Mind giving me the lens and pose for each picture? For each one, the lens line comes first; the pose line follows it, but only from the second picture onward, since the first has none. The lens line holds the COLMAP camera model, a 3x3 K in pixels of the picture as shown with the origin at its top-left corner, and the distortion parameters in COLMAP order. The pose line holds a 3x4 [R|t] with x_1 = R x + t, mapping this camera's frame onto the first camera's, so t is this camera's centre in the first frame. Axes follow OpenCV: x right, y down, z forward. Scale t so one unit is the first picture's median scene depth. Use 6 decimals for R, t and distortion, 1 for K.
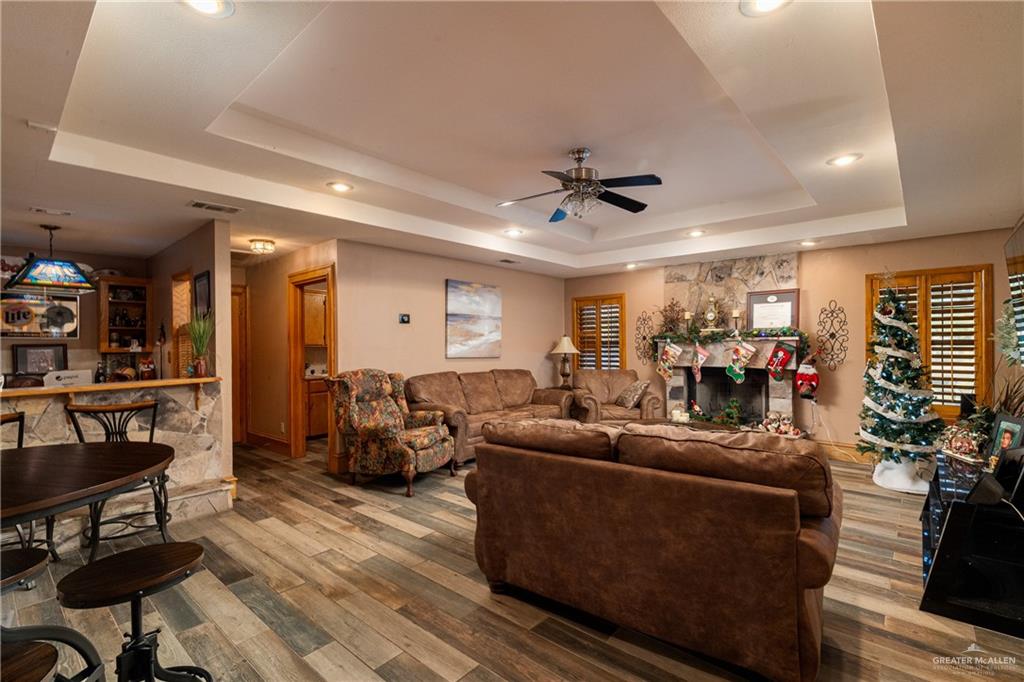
lens RADIAL K [[470.3, 0, 511.9], [0, 470.3, 345.3], [0, 0, 1]] dist [0.004469, 0.000681]
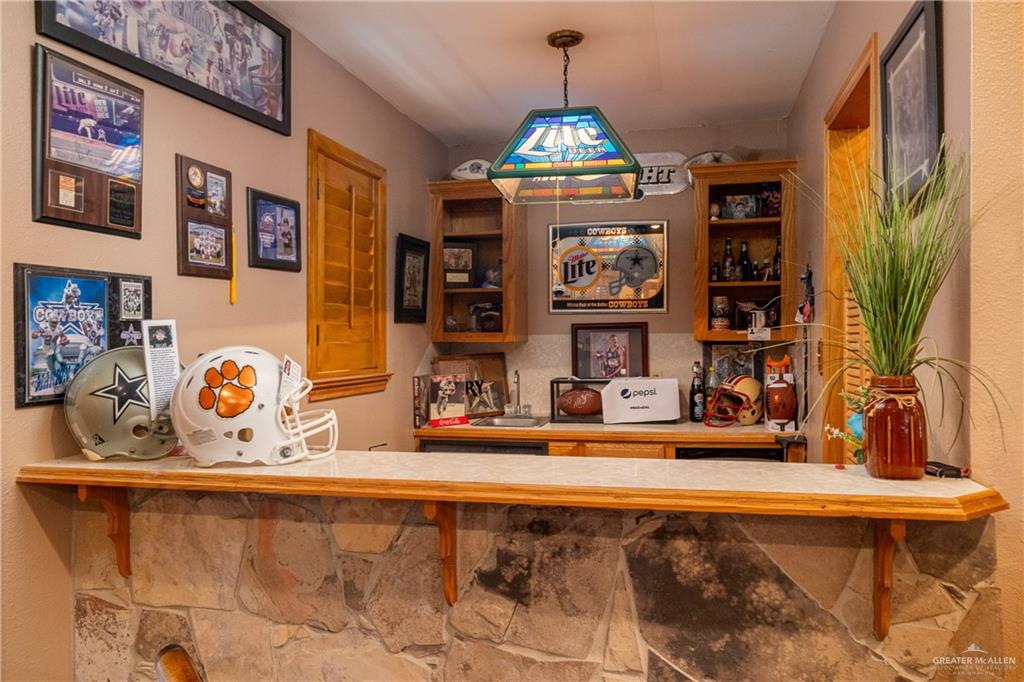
lens RADIAL K [[718.0, 0, 513.1], [0, 718.0, 337.5], [0, 0, 1]] dist [-0.005832, 0.000237]
pose [[0.460158, 0.011448, -0.887763, -0.361269], [0.001305, 0.999907, 0.013570, 0.002812], [0.887836, -0.007403, 0.460100, 0.555062]]
